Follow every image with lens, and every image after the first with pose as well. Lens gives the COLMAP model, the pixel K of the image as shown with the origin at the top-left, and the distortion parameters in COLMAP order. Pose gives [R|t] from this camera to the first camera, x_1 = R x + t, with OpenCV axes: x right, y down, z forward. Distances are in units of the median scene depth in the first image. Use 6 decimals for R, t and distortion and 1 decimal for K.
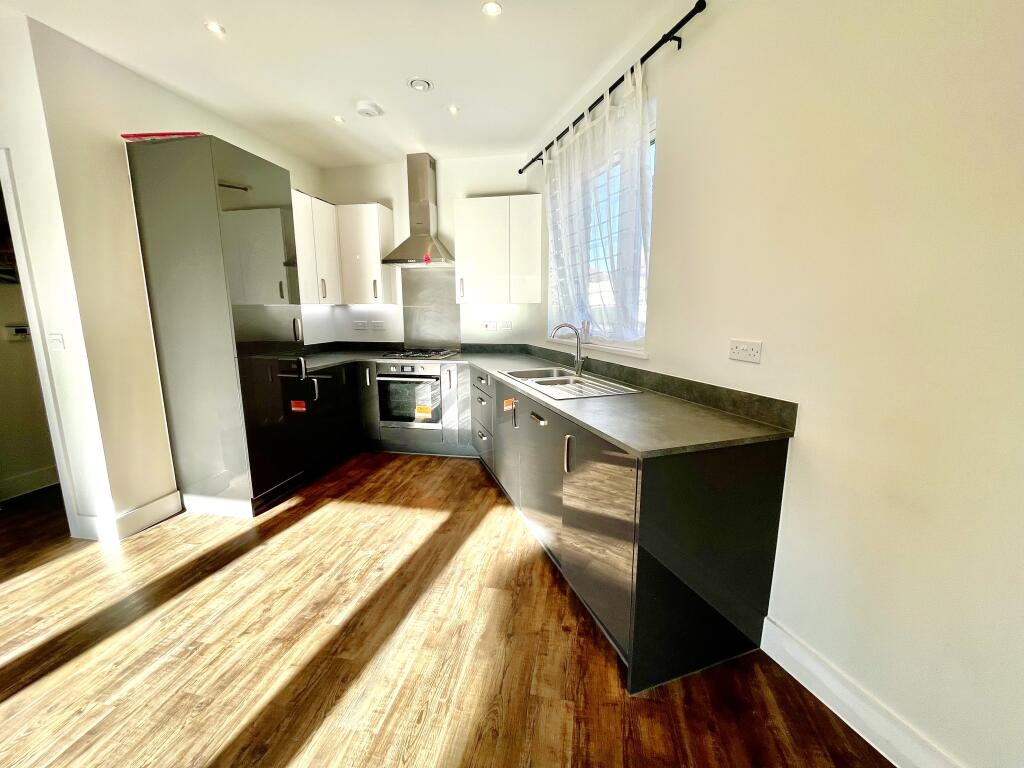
lens RADIAL K [[412.7, 0, 511.7], [0, 412.7, 382.4], [0, 0, 1]] dist [-0.001663, -0.000844]
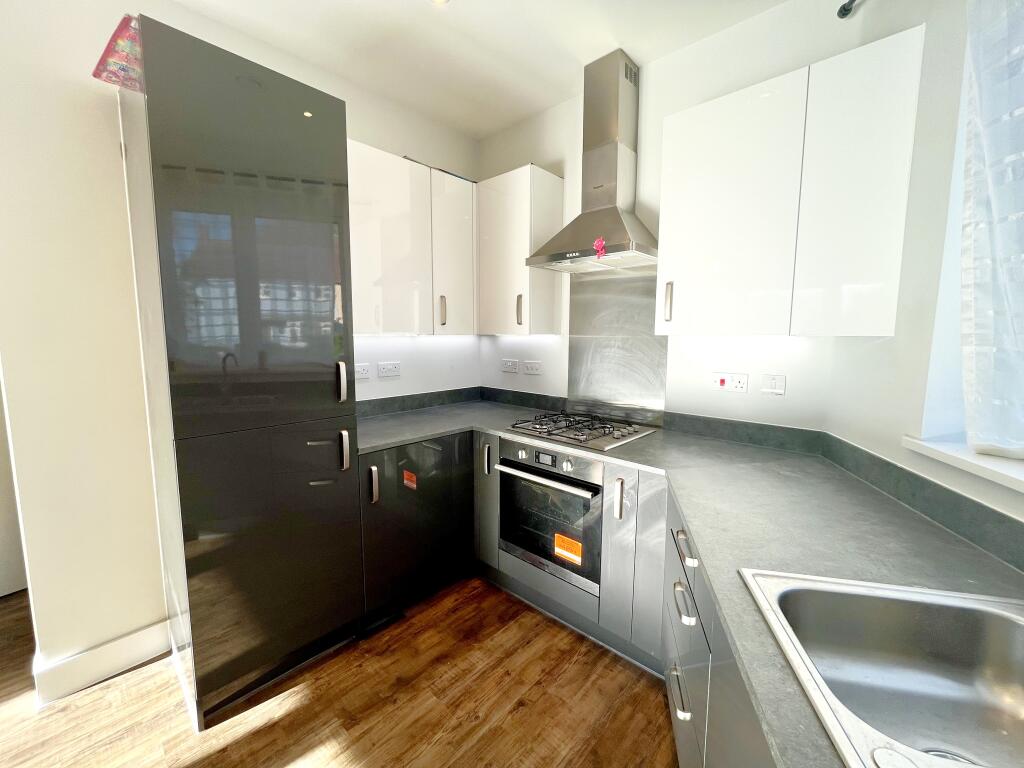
lens RADIAL K [[412.7, 0, 512.3], [0, 412.7, 382.6], [0, 0, 1]] dist [-0.001663, -0.000844]
pose [[0.851697, 0.066874, -0.519750, -0.022854], [-0.096932, 0.994813, -0.030842, -0.106374], [0.514991, 0.076649, 0.853762, 0.513662]]
